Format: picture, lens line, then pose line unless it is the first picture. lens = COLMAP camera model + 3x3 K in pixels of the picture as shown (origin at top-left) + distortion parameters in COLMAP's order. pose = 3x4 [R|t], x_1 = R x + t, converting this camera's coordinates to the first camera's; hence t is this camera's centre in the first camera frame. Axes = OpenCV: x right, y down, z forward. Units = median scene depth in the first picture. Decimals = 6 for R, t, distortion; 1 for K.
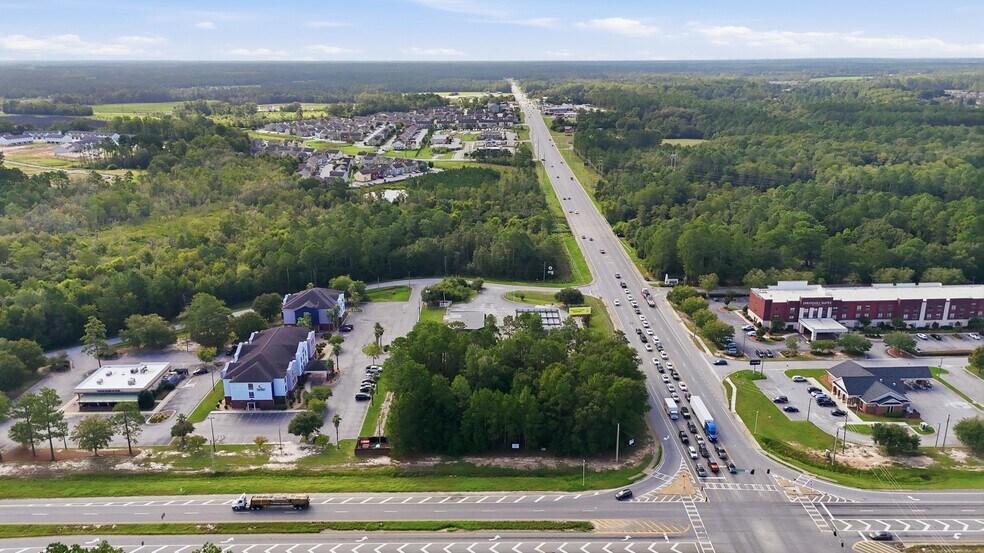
lens RADIAL K [[720.8, 0, 491.5], [0, 720.8, 278.5], [0, 0, 1]] dist [0.070901, -0.064846]
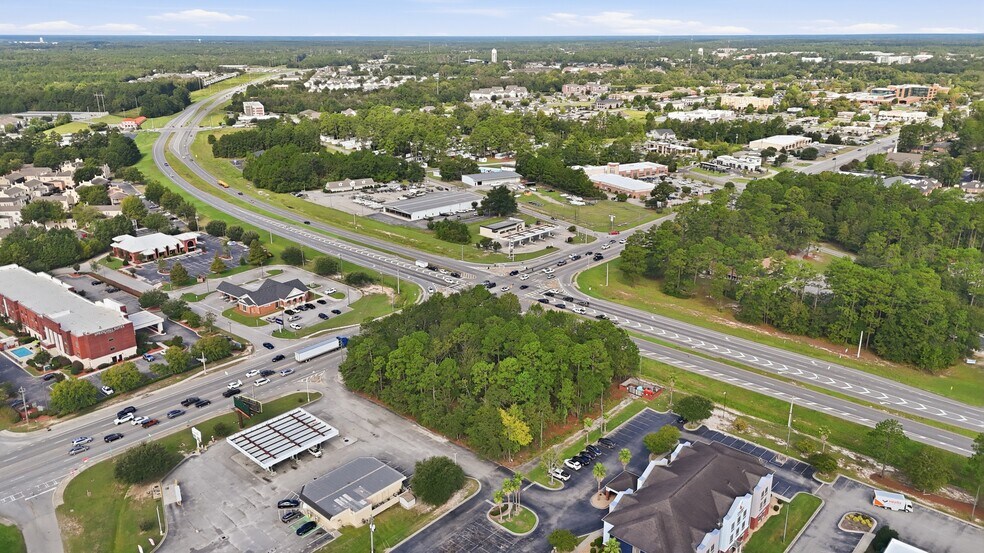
lens RADIAL K [[720.8, 0, 489.2], [0, 720.8, 281.4], [0, 0, 1]] dist [0.070901, -0.064846]
pose [[-0.735968, -0.214880, 0.642011, -0.560881], [0.200373, 0.836675, 0.509731, -0.434876], [-0.646686, 0.503788, -0.572709, 1.438788]]
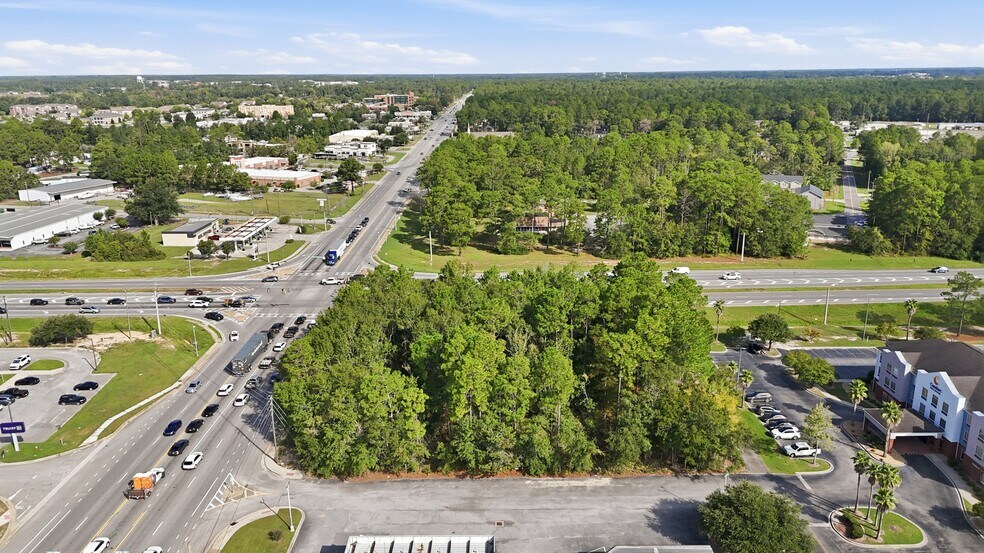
lens RADIAL K [[720.8, 0, 492.3], [0, 720.8, 283.5], [0, 0, 1]] dist [0.070901, -0.064846]
pose [[-0.999909, 0.013338, -0.002246, 0.041237], [0.009934, 0.836867, 0.547317, -0.242076], [0.009180, 0.547244, -0.836923, 1.417945]]
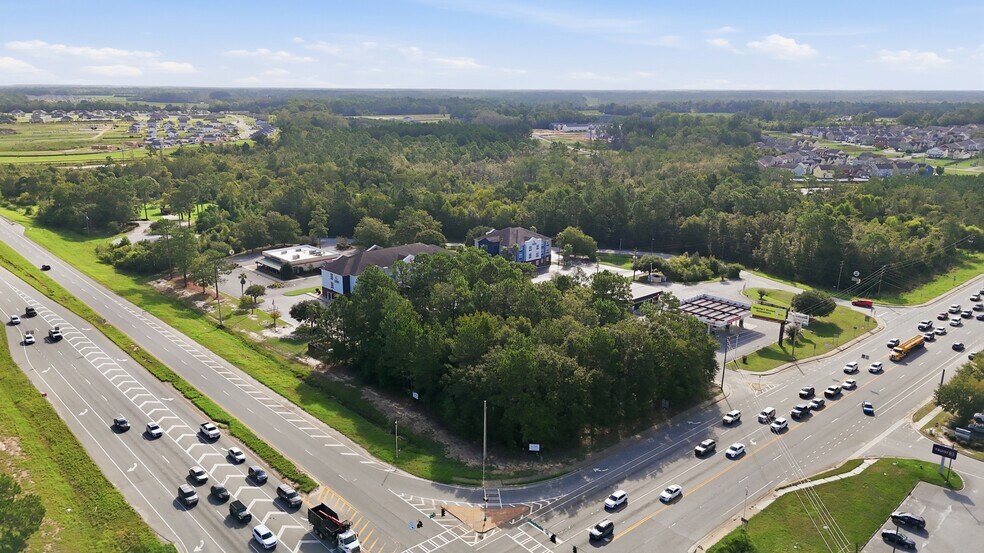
lens RADIAL K [[720.8, 0, 488.5], [0, 720.8, 280.9], [0, 0, 1]] dist [0.070901, -0.064846]
pose [[0.672679, 0.198906, -0.712699, 0.508492], [-0.223213, 0.972869, 0.060837, 0.041416], [0.705464, 0.118159, 0.698827, 0.422640]]
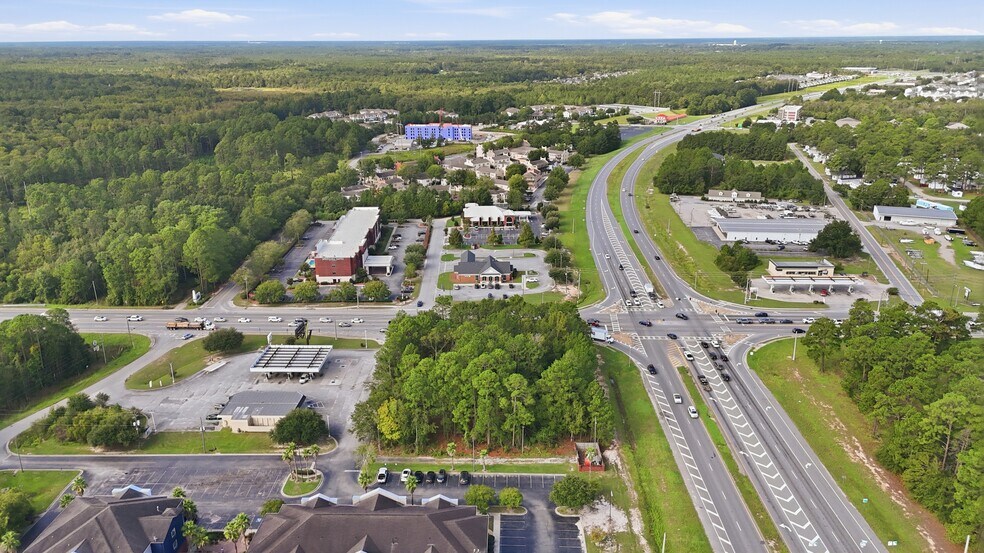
lens RADIAL K [[720.8, 0, 490.7], [0, 720.8, 280.5], [0, 0, 1]] dist [0.070901, -0.064846]
pose [[0.029853, -0.314924, 0.948647, -0.828754], [0.295980, 0.909293, 0.292545, -0.242395], [-0.954728, 0.272047, 0.120356, 0.803104]]
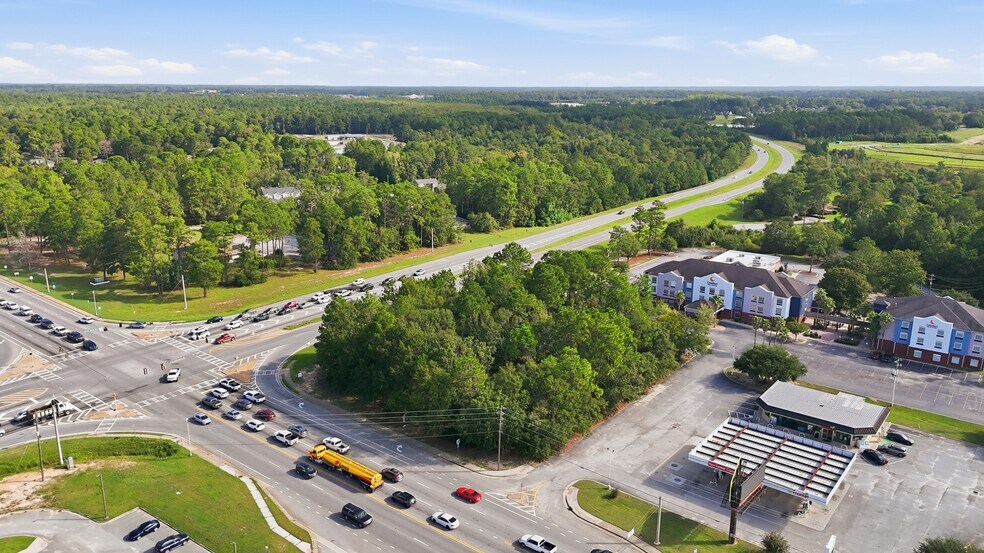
lens RADIAL K [[720.8, 0, 491.7], [0, 720.8, 281.1], [0, 0, 1]] dist [0.070901, -0.064846]
pose [[-0.617860, 0.206862, -0.758589, 0.568885], [-0.230274, 0.874866, 0.426125, -0.215552], [0.751813, 0.437969, -0.492909, 1.264733]]
